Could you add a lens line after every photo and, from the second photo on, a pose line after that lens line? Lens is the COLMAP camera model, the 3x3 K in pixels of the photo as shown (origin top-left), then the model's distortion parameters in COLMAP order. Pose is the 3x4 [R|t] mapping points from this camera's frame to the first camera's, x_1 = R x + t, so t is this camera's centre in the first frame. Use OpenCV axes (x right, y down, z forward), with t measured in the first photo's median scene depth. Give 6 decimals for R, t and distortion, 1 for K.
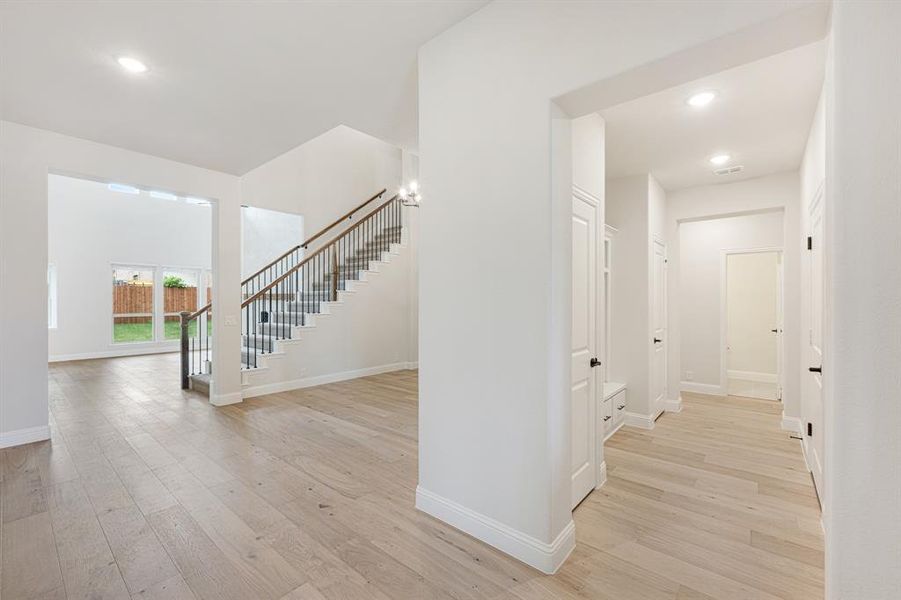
lens RADIAL K [[364.9, 0, 458.4], [0, 364.9, 298.6], [0, 0, 1]] dist [-0.000636, -0.000082]
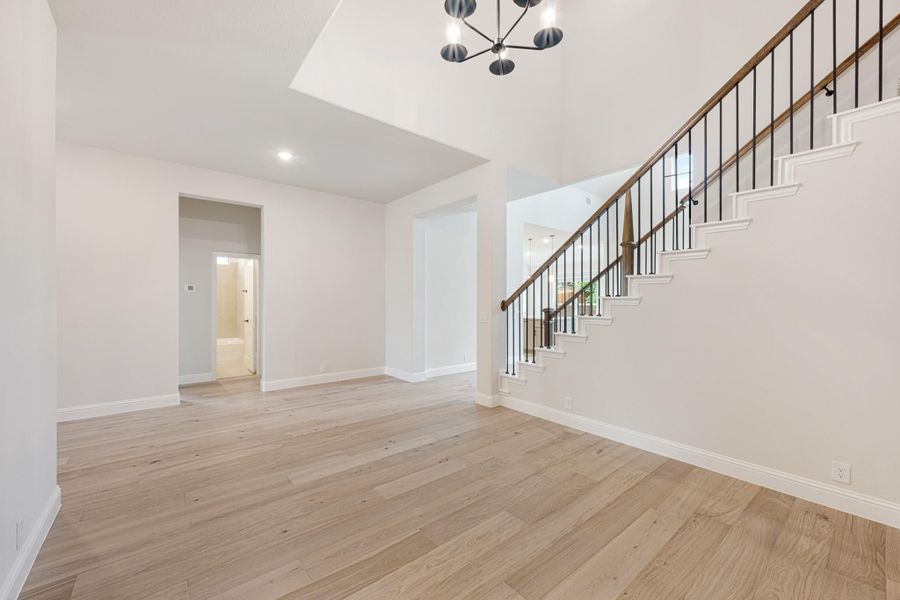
lens RADIAL K [[357.5, 0, 450.7], [0, 357.5, 305.4], [0, 0, 1]] dist [-0.000025, 0.000067]
pose [[-0.197978, 0.001672, -0.980205, 0.372458], [0.007381, 0.999973, 0.000215, 0.035403], [0.980179, -0.007192, -0.197985, 1.369038]]
